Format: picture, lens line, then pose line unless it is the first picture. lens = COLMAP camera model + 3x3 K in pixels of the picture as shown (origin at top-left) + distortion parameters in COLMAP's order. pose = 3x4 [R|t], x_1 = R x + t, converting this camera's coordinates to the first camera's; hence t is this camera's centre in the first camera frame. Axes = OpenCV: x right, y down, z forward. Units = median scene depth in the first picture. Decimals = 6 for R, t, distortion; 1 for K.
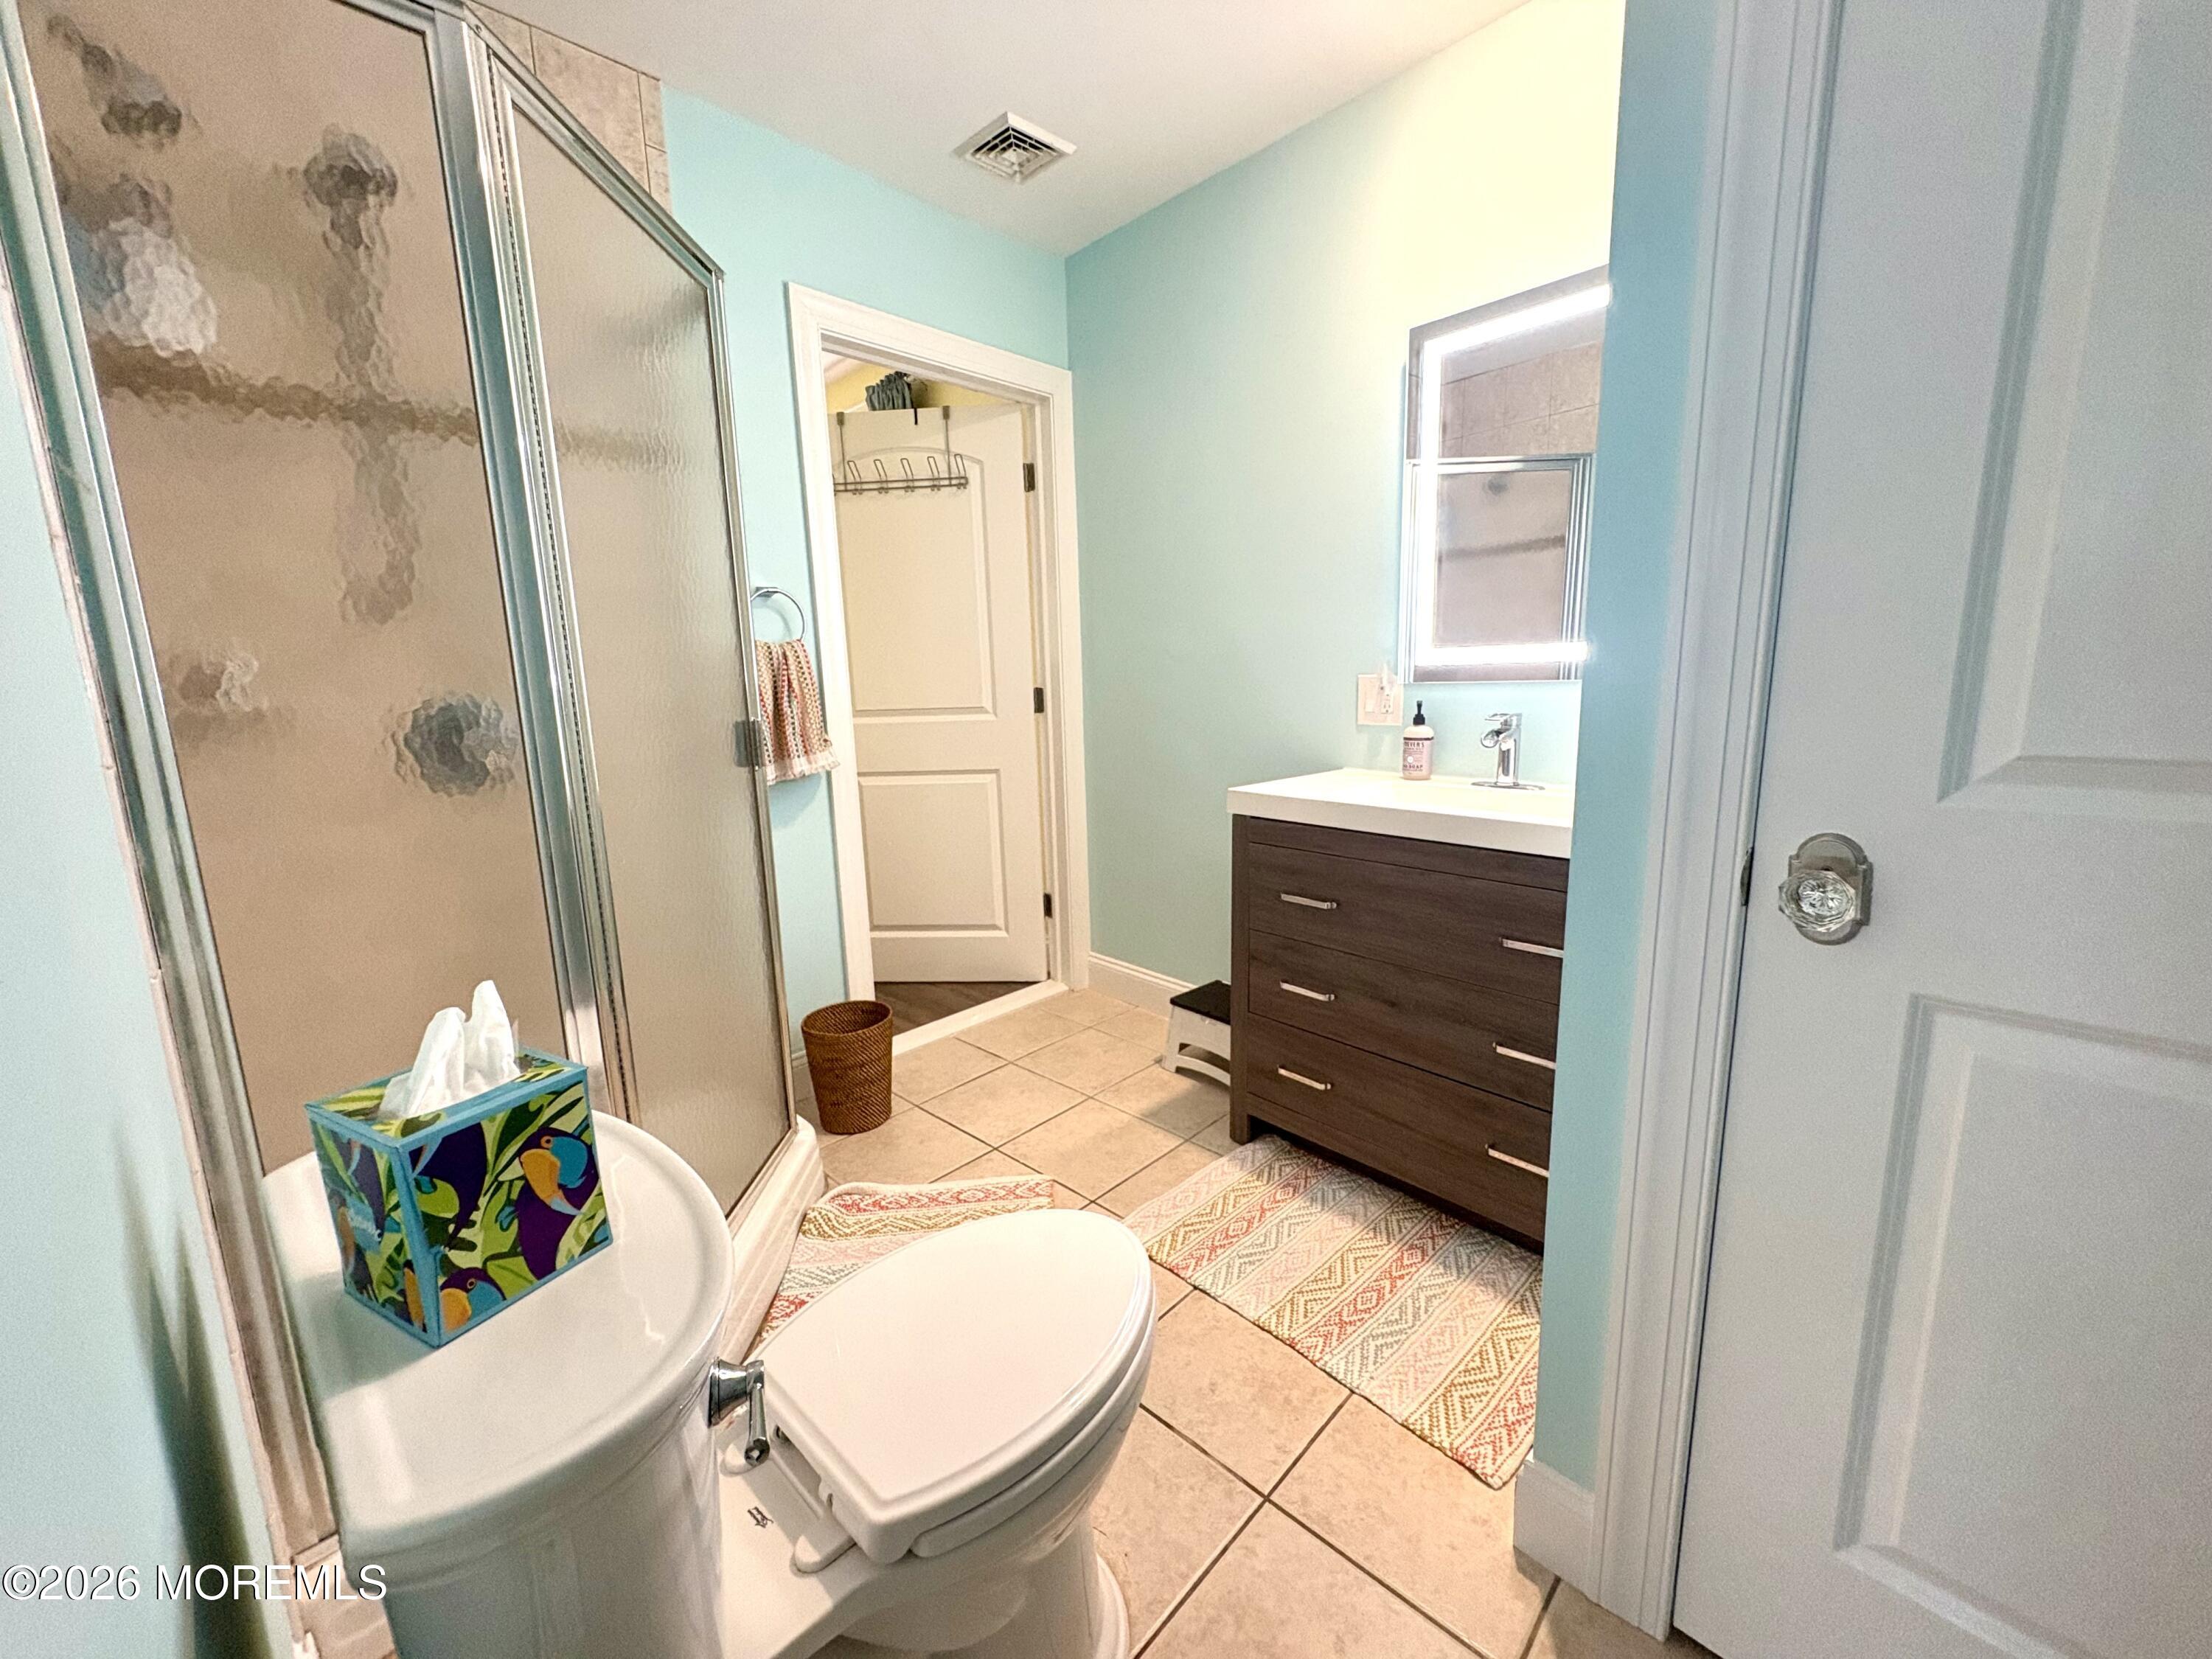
lens RADIAL K [[881.3, 0, 1107.5], [0, 881.3, 826.4], [0, 0, 1]] dist [0.001075, 0.000046]
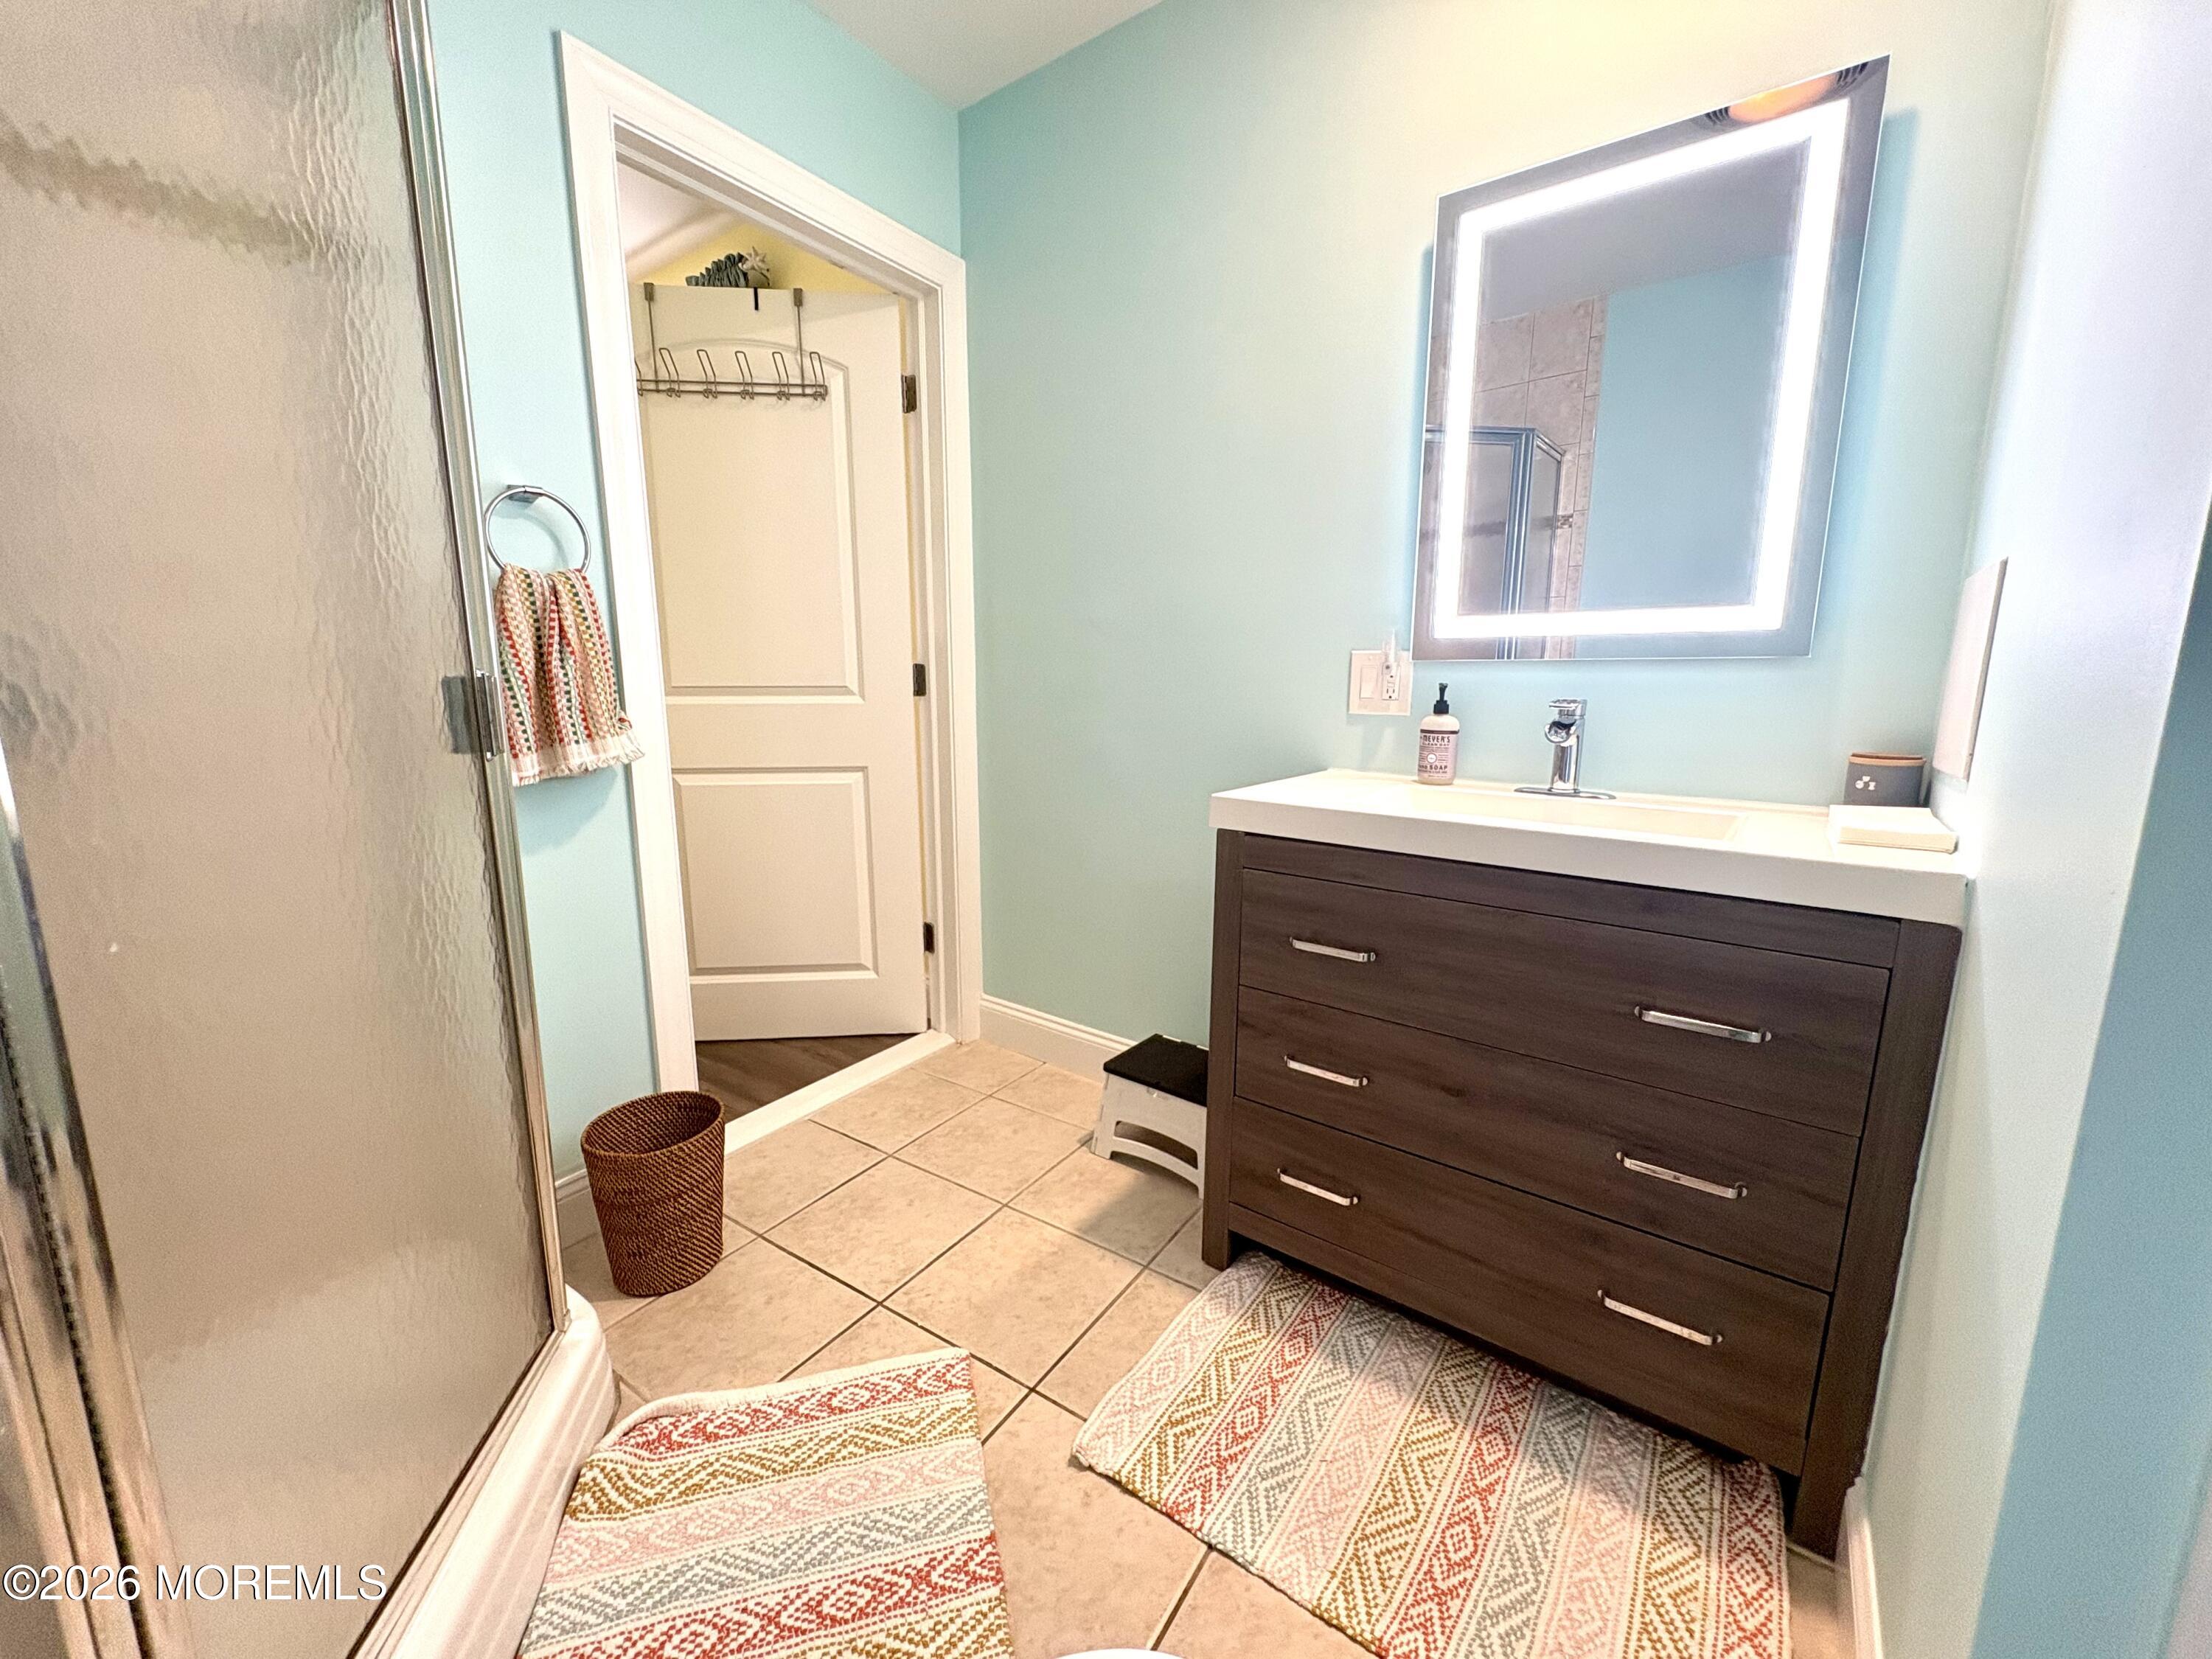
lens RADIAL K [[881.3, 0, 1106.9], [0, 881.3, 826.6], [0, 0, 1]] dist [0.001075, 0.000046]
pose [[0.984650, 0.000139, 0.174541, -0.071805], [0.000372, 0.999996, -0.002897, -0.013116], [-0.174541, 0.002918, 0.984646, 0.274894]]
